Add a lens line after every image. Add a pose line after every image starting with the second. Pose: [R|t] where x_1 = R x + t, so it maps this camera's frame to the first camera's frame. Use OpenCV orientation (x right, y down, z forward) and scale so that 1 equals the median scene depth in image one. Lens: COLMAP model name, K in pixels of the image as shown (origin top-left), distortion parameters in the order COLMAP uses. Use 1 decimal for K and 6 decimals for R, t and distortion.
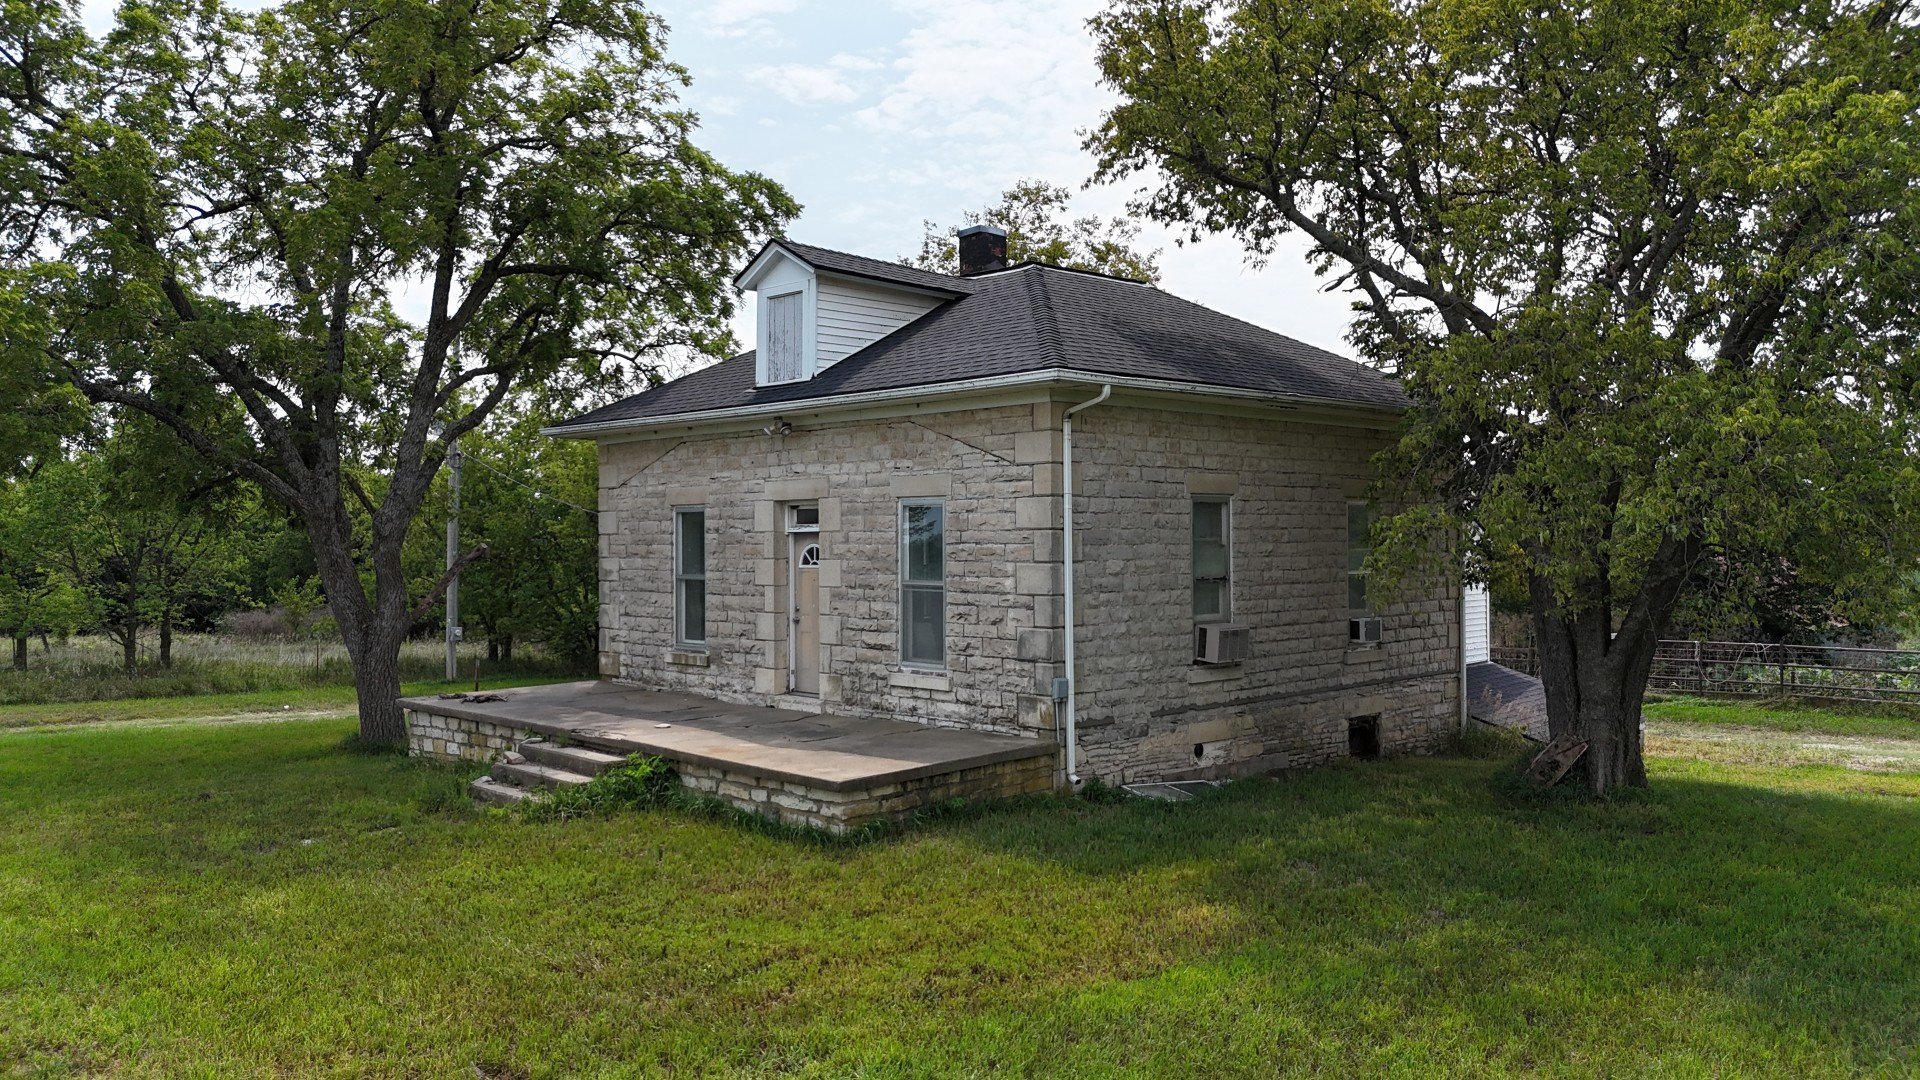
lens RADIAL K [[1451.0, 0, 960.0], [0, 1451.0, 540.0], [0, 0, 1]] dist [0.002211, 0.000007]
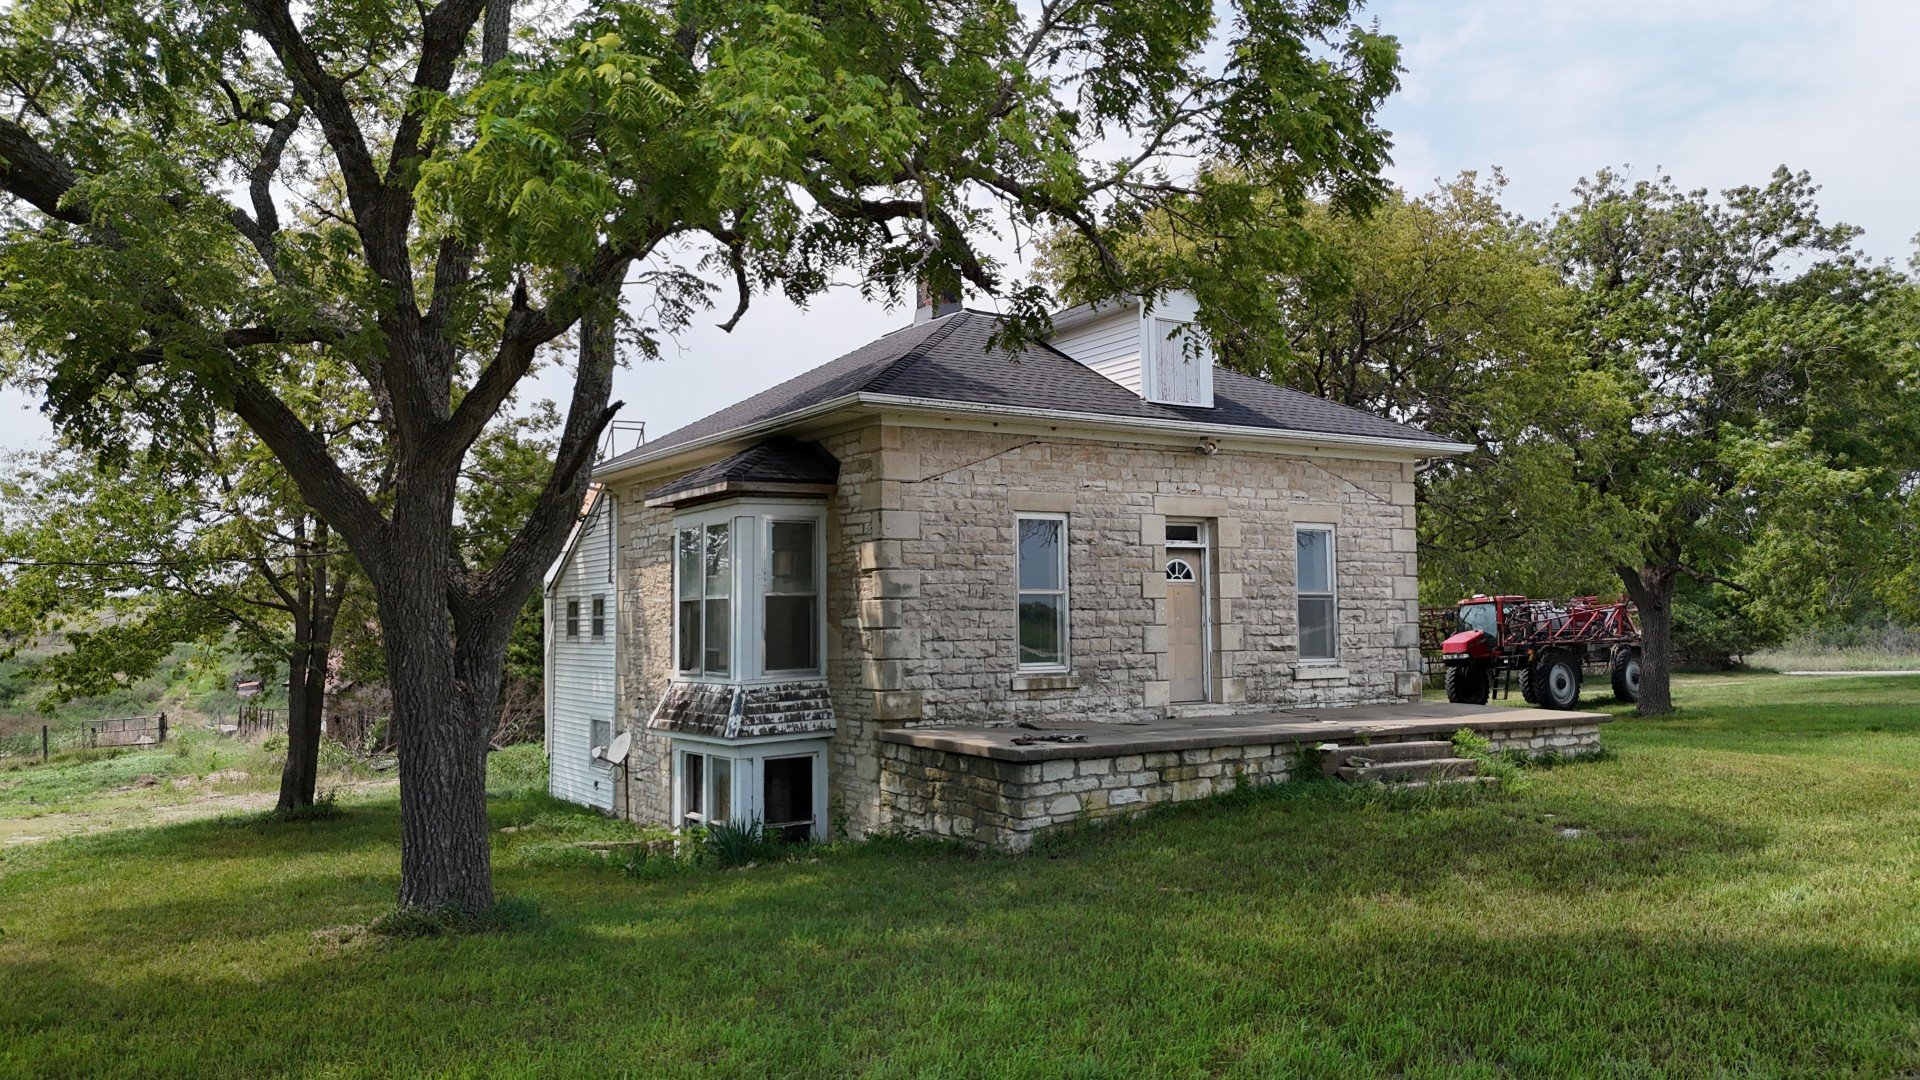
lens RADIAL K [[1451.0, 0, 960.0], [0, 1451.0, 540.0], [0, 0, 1]] dist [0.002211, 0.000007]
pose [[0.221444, 0.063233, 0.973121, -1.239825], [0.011418, 0.997659, -0.067425, 0.061792], [-0.975106, 0.026042, 0.220203, 0.982323]]
